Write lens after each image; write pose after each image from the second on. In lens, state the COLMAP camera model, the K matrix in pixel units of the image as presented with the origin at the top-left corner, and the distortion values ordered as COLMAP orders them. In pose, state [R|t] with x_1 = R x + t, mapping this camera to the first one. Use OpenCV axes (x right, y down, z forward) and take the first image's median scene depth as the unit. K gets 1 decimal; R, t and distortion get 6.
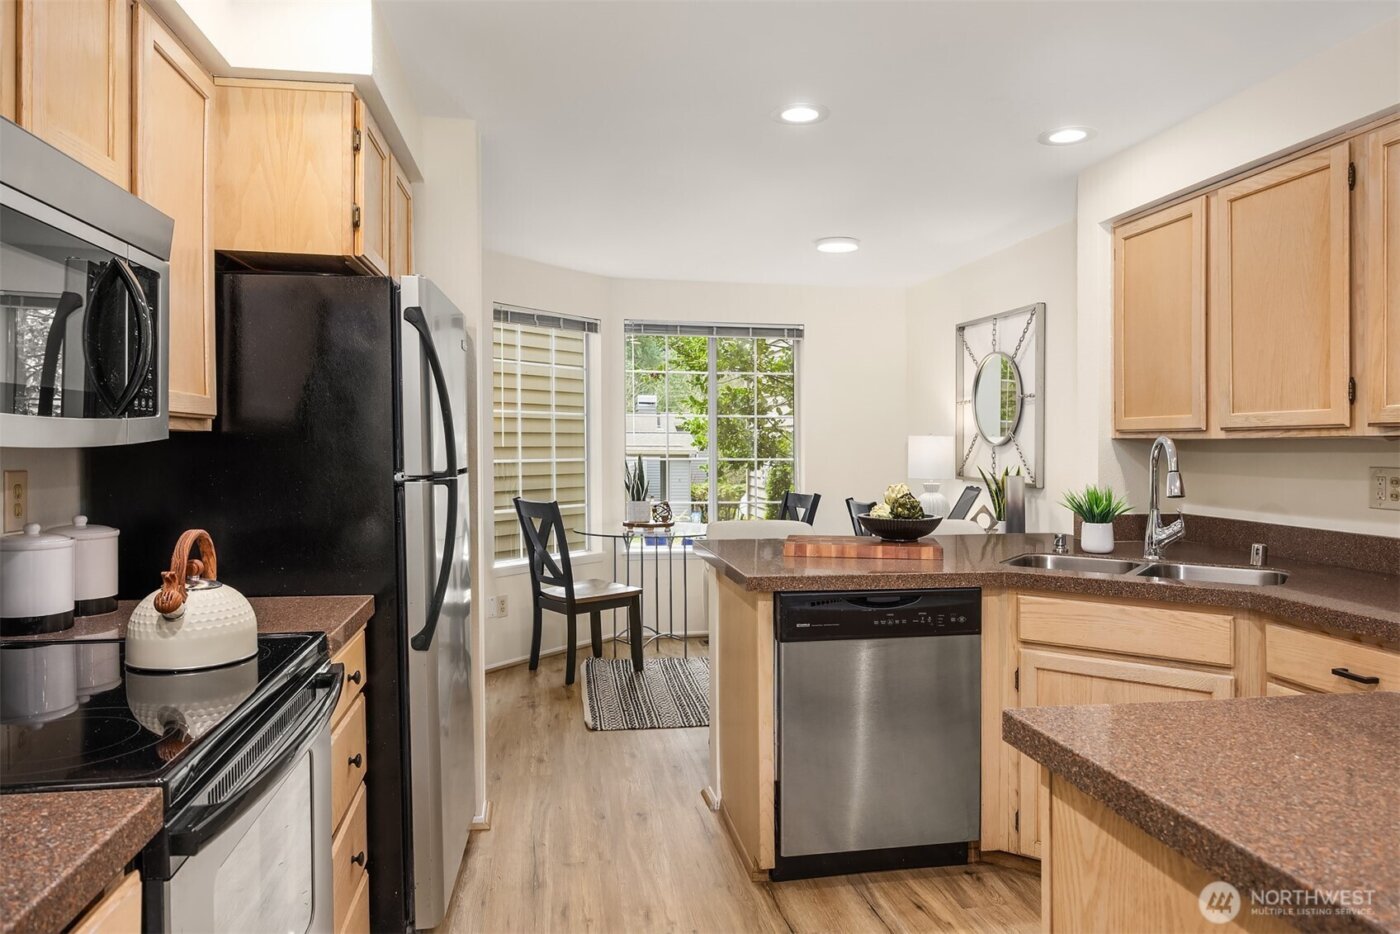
lens RADIAL K [[924.5, 0, 701.4], [0, 924.5, 424.7], [0, 0, 1]] dist [-0.000240, -0.000829]
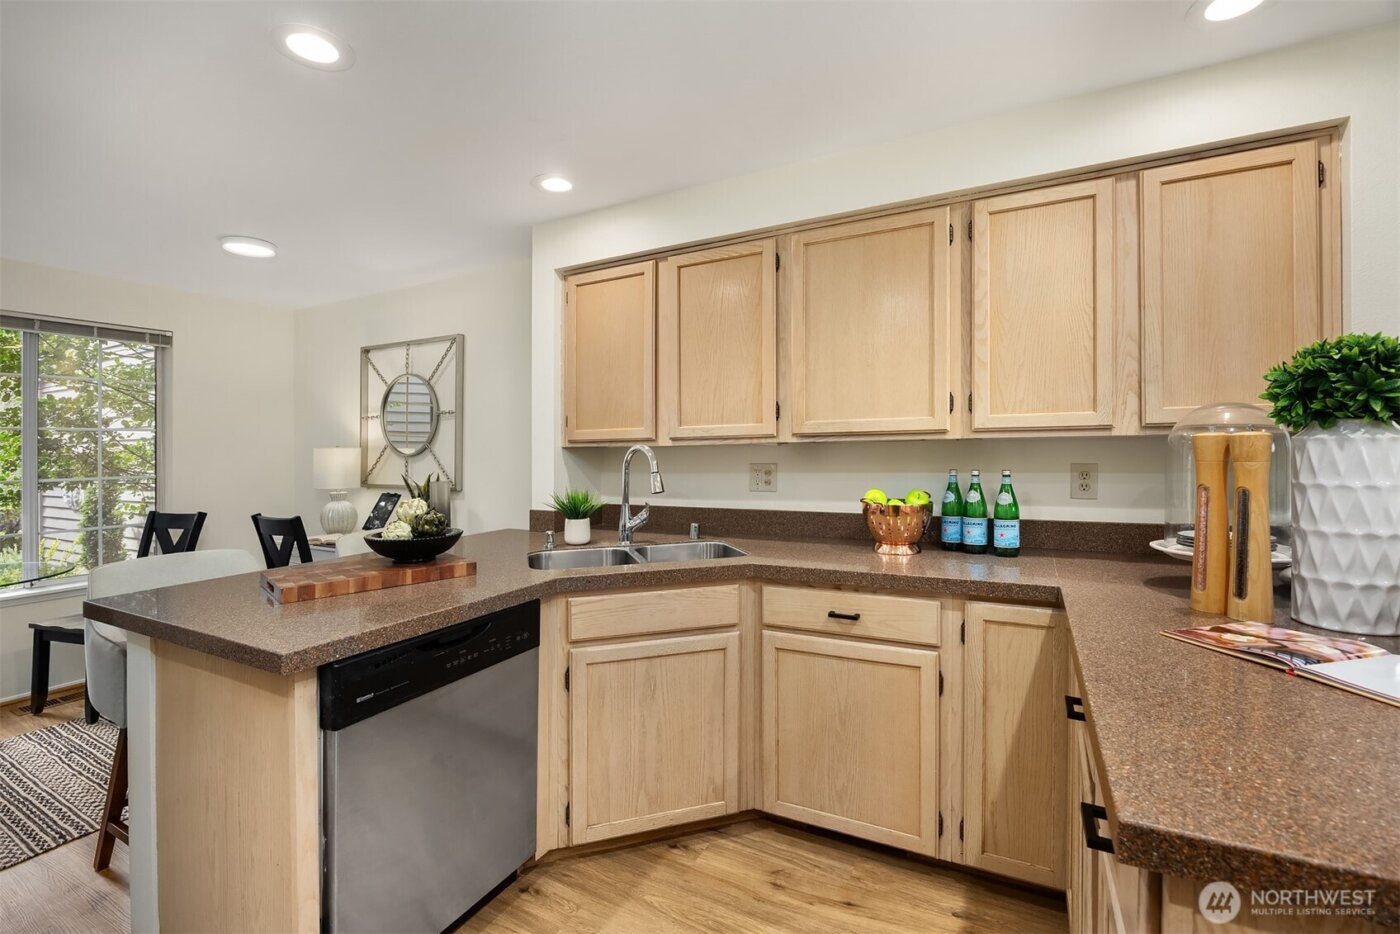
lens RADIAL K [[620.3, 0, 702.0], [0, 620.3, 432.2], [0, 0, 1]] dist [-0.013007, -0.000411]
pose [[0.611275, 0.006018, 0.791395, -0.108049], [0.003778, 0.999938, -0.010522, 0.004927], [-0.791409, 0.009421, 0.611214, 0.414469]]
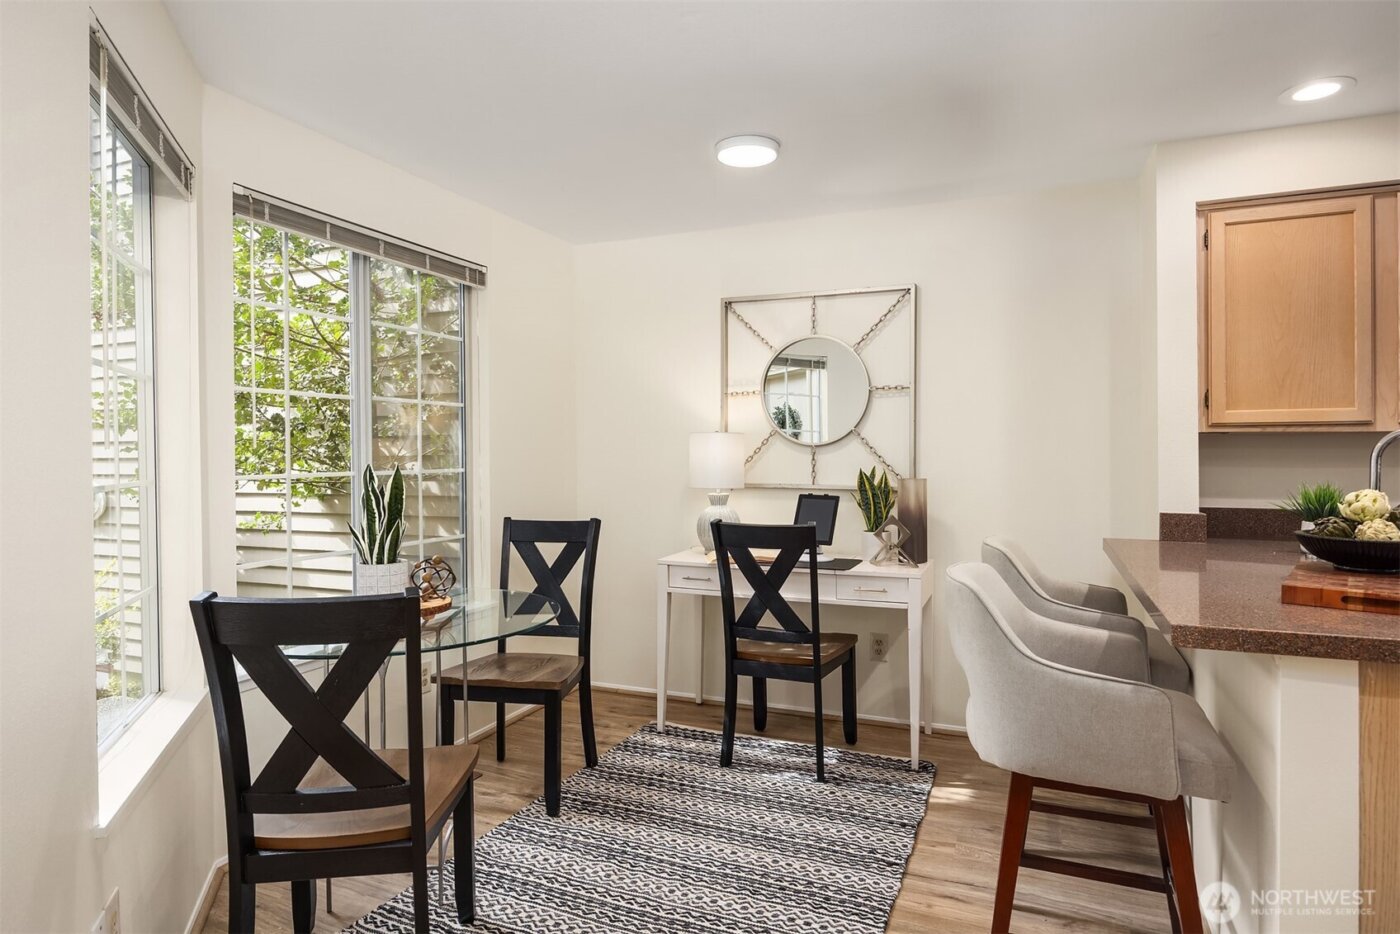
lens RADIAL K [[804.2, 0, 672.3], [0, 804.2, 432.6], [0, 0, 1]] dist [0.032056, 0.000402]
pose [[0.514281, 0.007700, 0.857587, -0.657947], [-0.007689, 0.999961, -0.004367, 0.026761], [-0.857588, -0.004348, 0.514320, 1.219588]]
